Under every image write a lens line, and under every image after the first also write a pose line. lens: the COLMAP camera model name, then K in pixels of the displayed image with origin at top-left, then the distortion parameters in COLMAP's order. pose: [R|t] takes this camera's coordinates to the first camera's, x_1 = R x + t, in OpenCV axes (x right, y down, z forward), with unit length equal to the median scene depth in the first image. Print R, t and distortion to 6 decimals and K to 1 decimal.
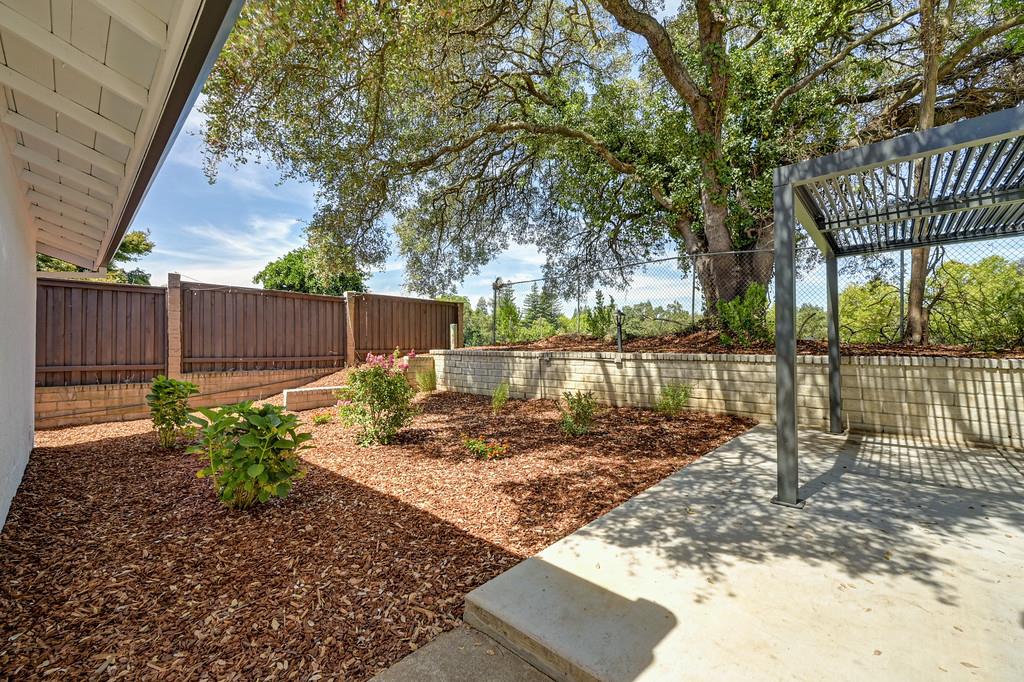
lens RADIAL K [[407.0, 0, 507.6], [0, 407.0, 342.3], [0, 0, 1]] dist [0.000747, 0.000202]
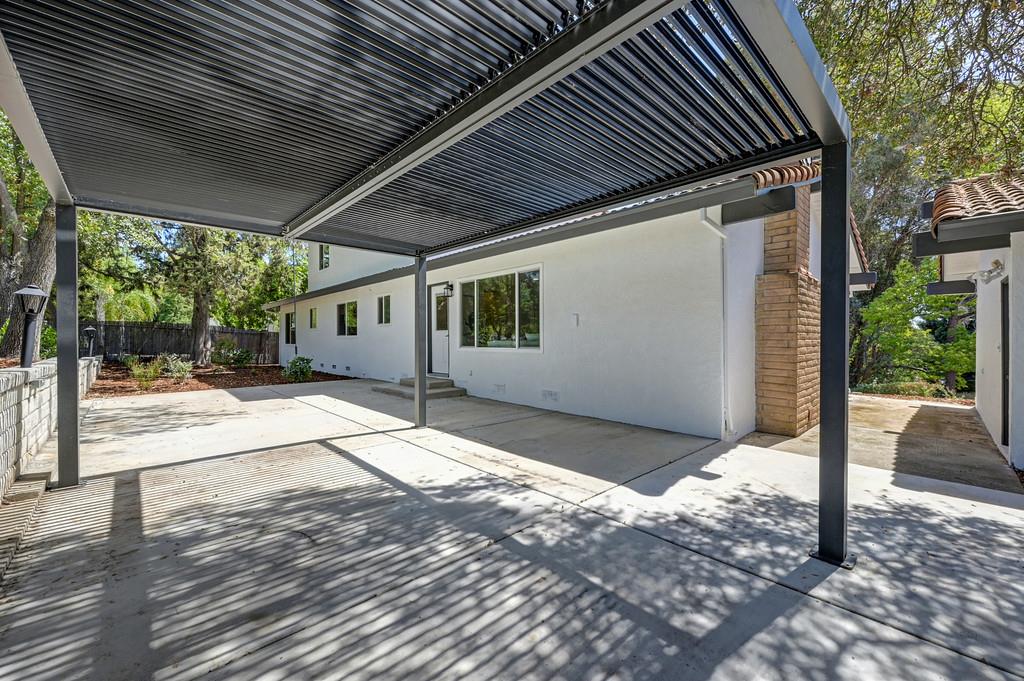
lens RADIAL K [[407.0, 0, 510.0], [0, 407.0, 339.6], [0, 0, 1]] dist [0.000747, 0.000202]
pose [[-0.997821, -0.000358, 0.065973, 0.816683], [-0.001338, 0.999889, -0.014816, -0.003971], [-0.065960, -0.014872, -0.997711, 1.184807]]
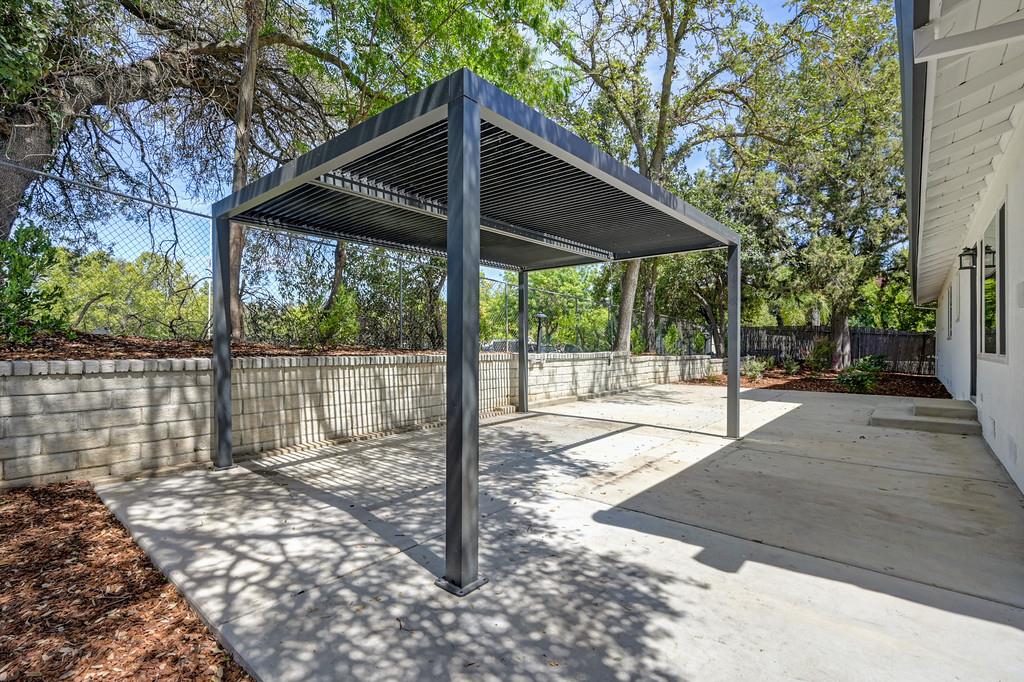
lens RADIAL K [[474.6, 0, 517.8], [0, 474.6, 346.7], [0, 0, 1]] dist [0.003614, 0.000881]
pose [[-0.055994, -0.005960, 0.998413, -0.058243], [-0.015780, 0.999863, 0.005084, 0.001985], [-0.998306, -0.015470, -0.056081, 0.625168]]
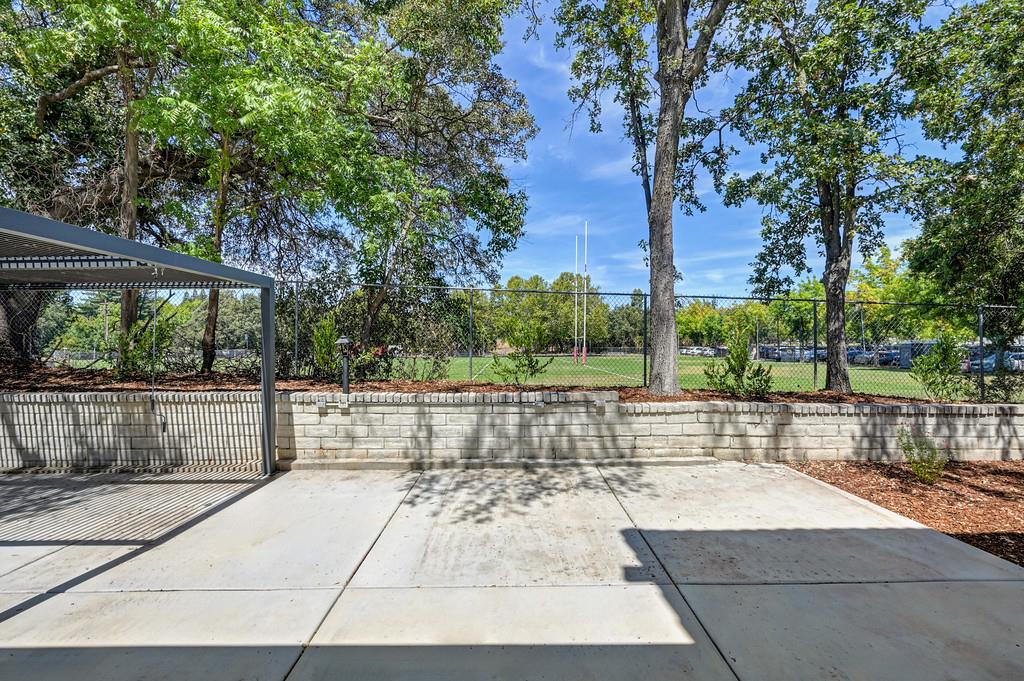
lens RADIAL K [[468.9, 0, 507.2], [0, 468.9, 341.7], [0, 0, 1]] dist [0.000431, 0.000249]
pose [[0.736089, -0.007254, 0.676846, 1.275750], [-0.005168, 0.999853, 0.016337, -0.134466], [-0.676865, -0.015523, 0.735943, -0.895054]]
